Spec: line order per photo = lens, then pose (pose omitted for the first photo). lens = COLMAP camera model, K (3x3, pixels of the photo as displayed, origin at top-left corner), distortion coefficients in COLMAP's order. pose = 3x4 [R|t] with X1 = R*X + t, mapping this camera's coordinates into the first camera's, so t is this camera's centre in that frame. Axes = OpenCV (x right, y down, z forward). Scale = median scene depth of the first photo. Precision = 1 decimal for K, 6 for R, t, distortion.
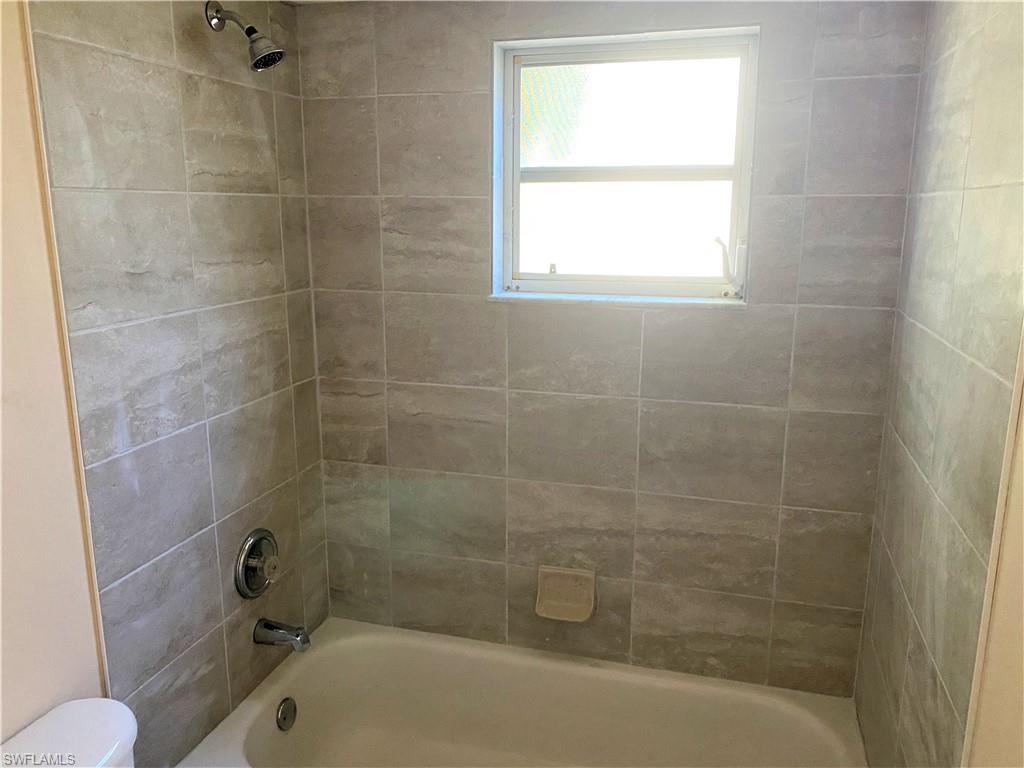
lens RADIAL K [[780.5, 0, 512.6], [0, 780.5, 381.9], [0, 0, 1]] dist [0.055040, -0.090650]
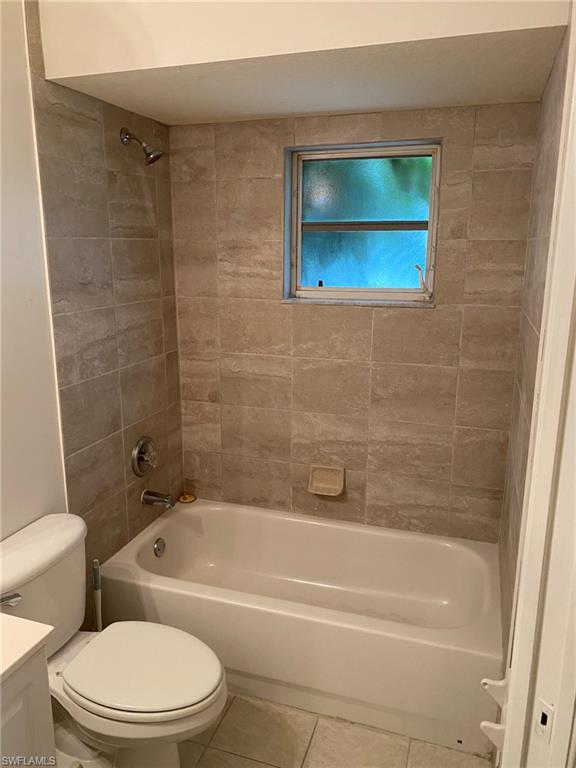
lens RADIAL K [[586.1, 0, 283.7], [0, 586.1, 383.8], [0, 0, 1]] dist [0.113105, -0.223062]
pose [[0.999012, 0.009614, -0.043397, 0.030415], [-0.009160, 0.999901, 0.010648, 0.055563], [0.043495, -0.010240, 0.999001, -0.257574]]
